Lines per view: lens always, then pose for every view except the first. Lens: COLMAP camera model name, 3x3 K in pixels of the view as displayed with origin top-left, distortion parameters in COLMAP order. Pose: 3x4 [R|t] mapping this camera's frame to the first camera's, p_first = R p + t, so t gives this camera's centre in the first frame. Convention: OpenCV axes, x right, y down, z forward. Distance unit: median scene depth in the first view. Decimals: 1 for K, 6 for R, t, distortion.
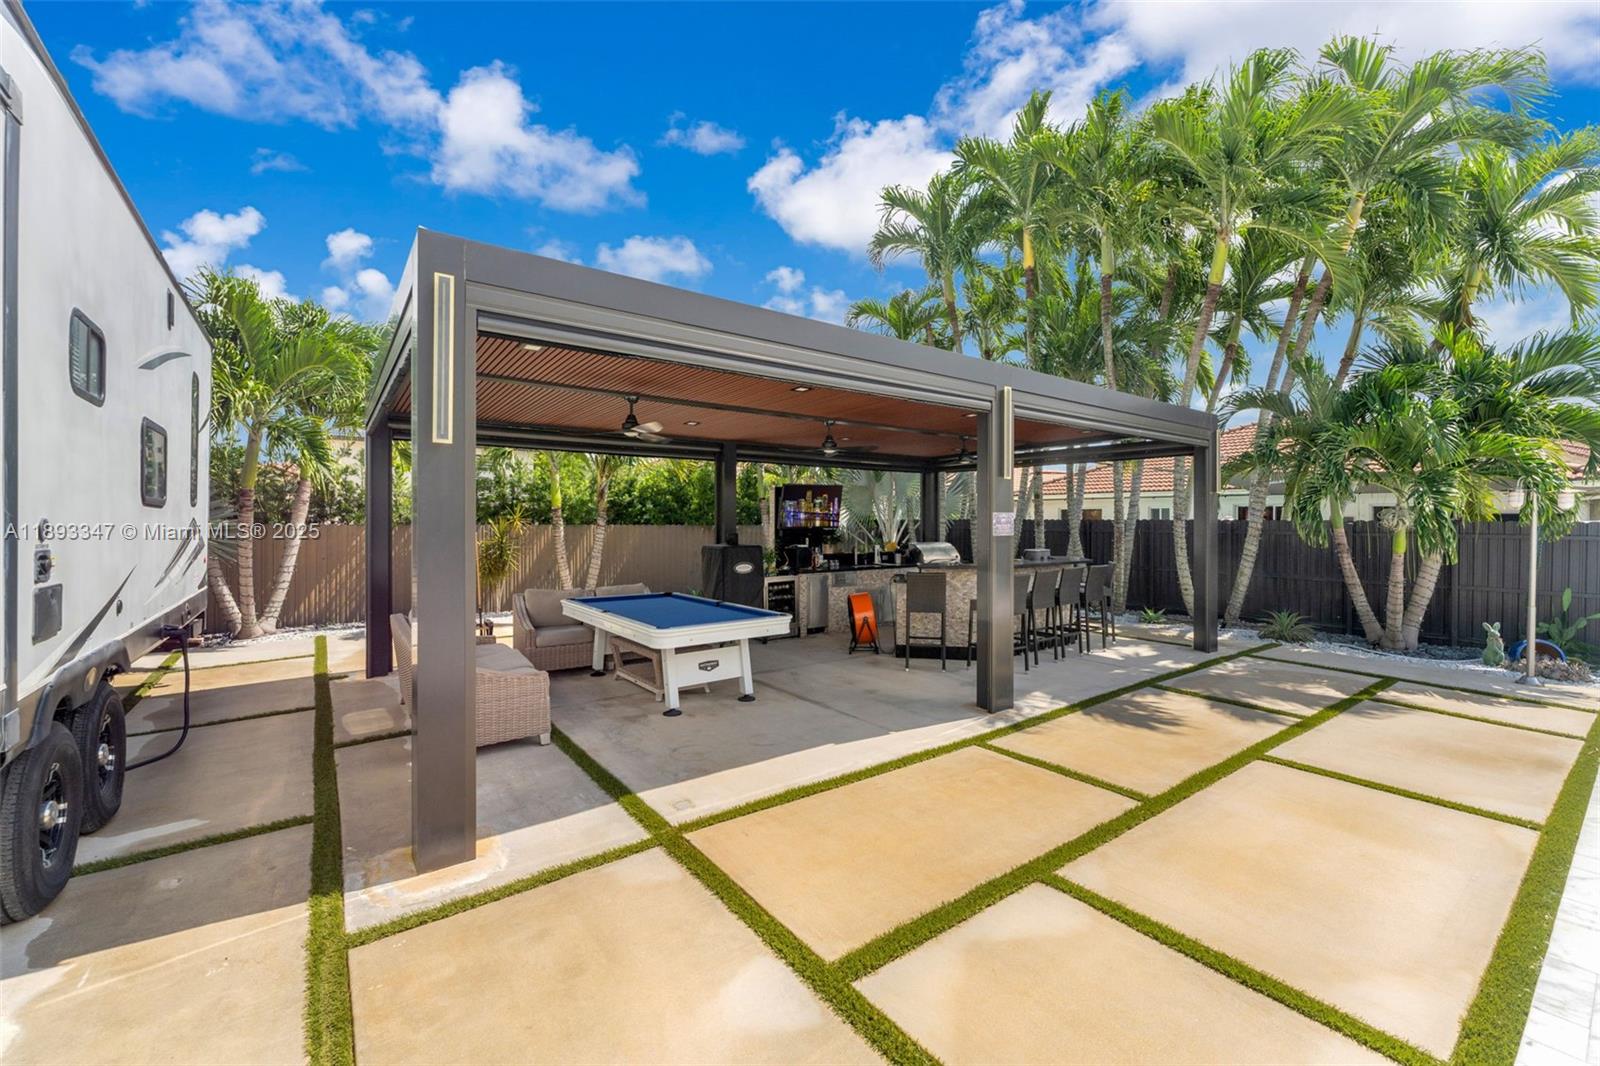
lens RADIAL K [[655.2, 0, 794.6], [0, 655.2, 537.7], [0, 0, 1]] dist [-0.002132, 0.000057]
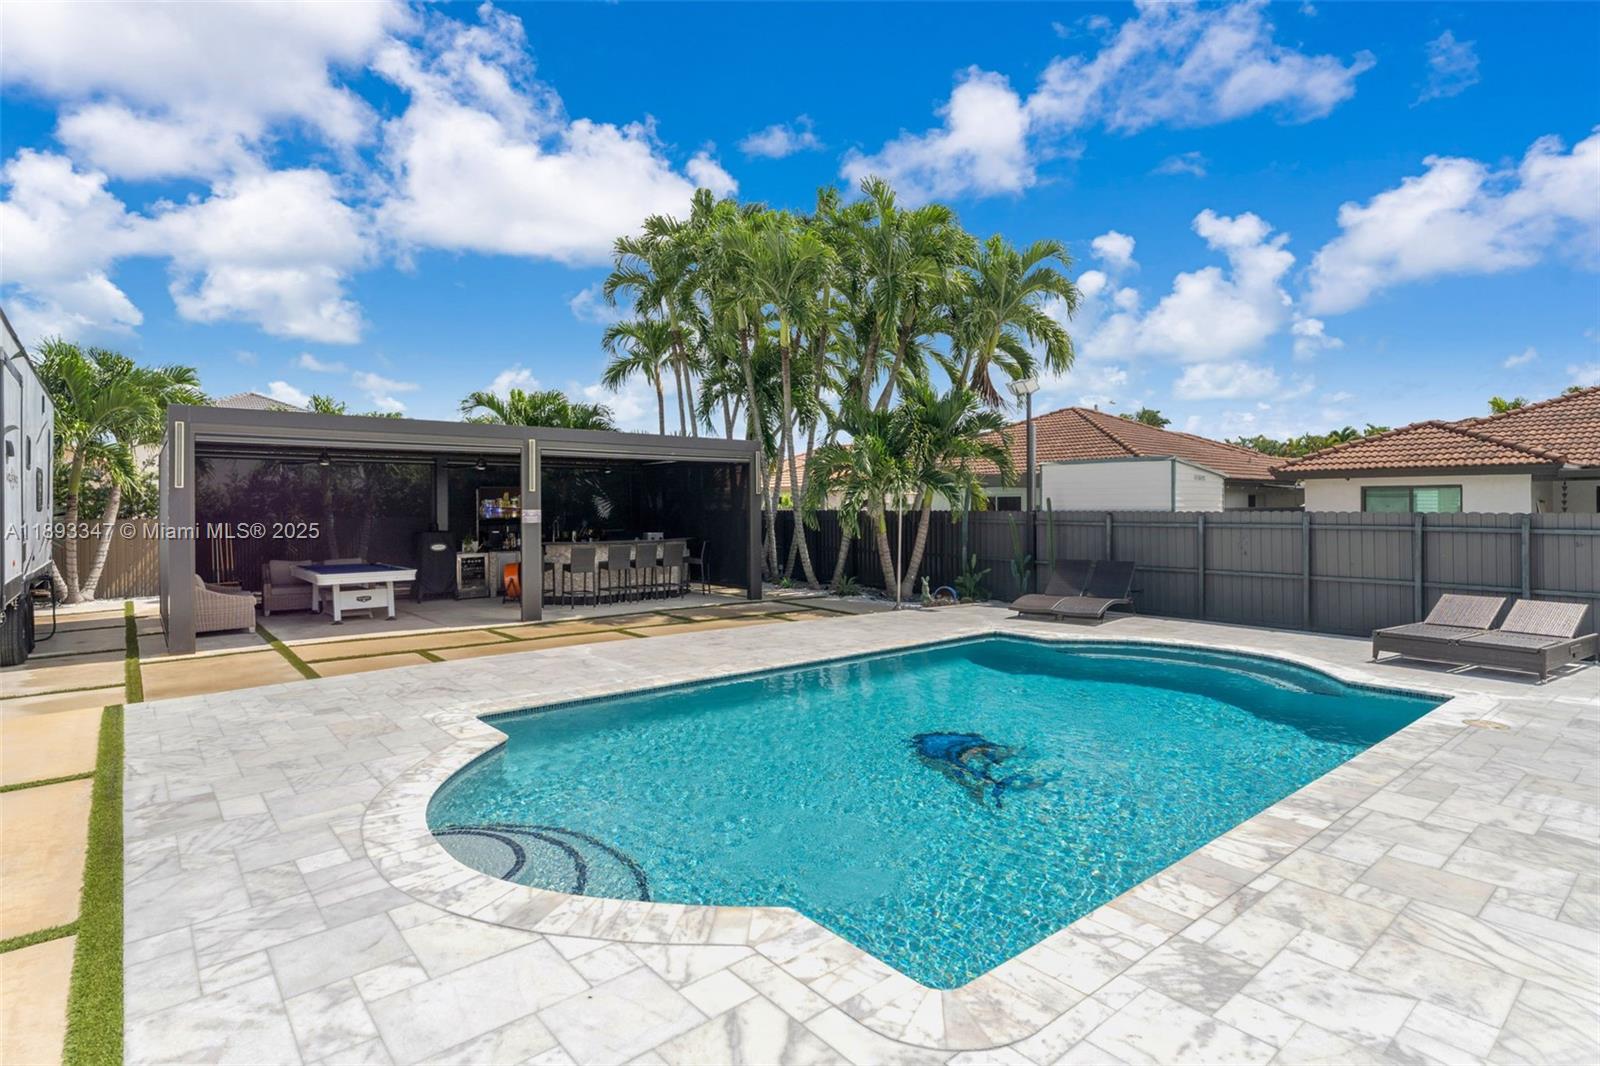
lens RADIAL K [[802.4, 0, 800.0], [0, 802.4, 533.0], [0, 0, 1]] dist [0.000242, 0.000190]
pose [[0.997663, -0.008211, 0.067824, 0.713997], [0.008064, 0.999965, 0.002441, 0.020234], [-0.067842, -0.001888, 0.997694, -0.977398]]
